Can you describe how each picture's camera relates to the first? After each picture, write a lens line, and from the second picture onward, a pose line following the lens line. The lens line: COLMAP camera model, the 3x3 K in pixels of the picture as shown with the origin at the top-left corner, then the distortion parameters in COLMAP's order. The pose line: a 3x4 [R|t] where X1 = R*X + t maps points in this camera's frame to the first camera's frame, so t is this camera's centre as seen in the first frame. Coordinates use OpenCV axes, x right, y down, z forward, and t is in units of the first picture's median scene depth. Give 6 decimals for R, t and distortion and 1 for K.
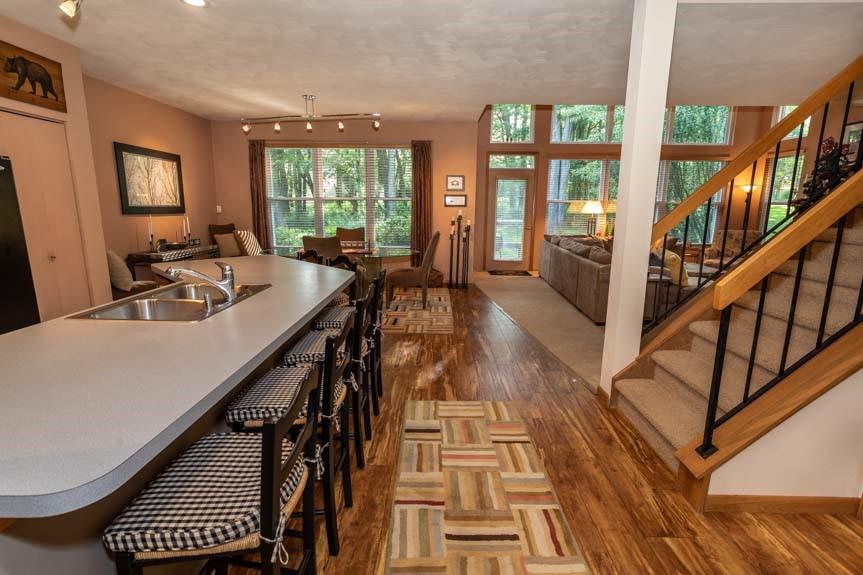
lens RADIAL K [[420.8, 0, 430.7], [0, 420.8, 287.0], [0, 0, 1]] dist [-0.006378, 0.001805]
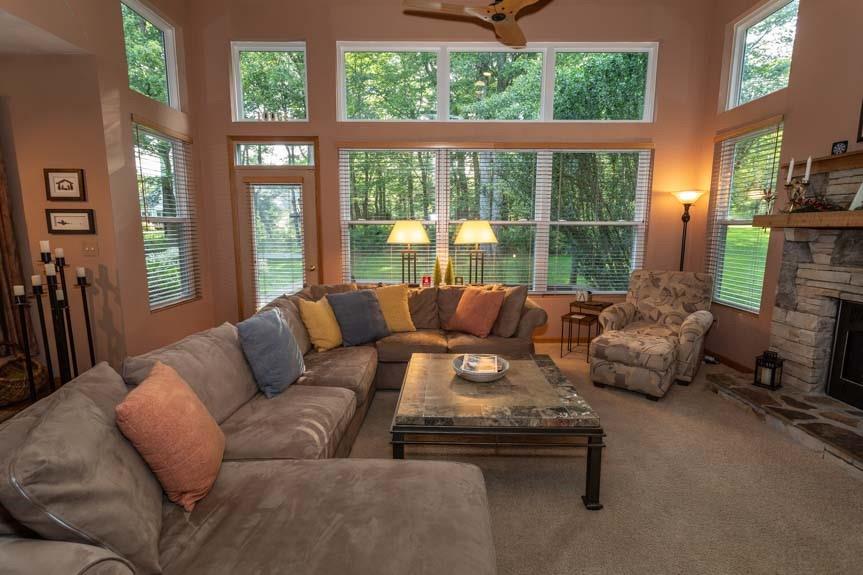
lens RADIAL K [[404.5, 0, 432.5], [0, 404.5, 287.8], [0, 0, 1]] dist [0.005237, 0.000061]
pose [[0.999931, -0.007748, 0.008774, 0.556070], [0.008139, 0.998931, -0.045513, -0.122660], [-0.008412, 0.045581, 0.998925, 0.628482]]
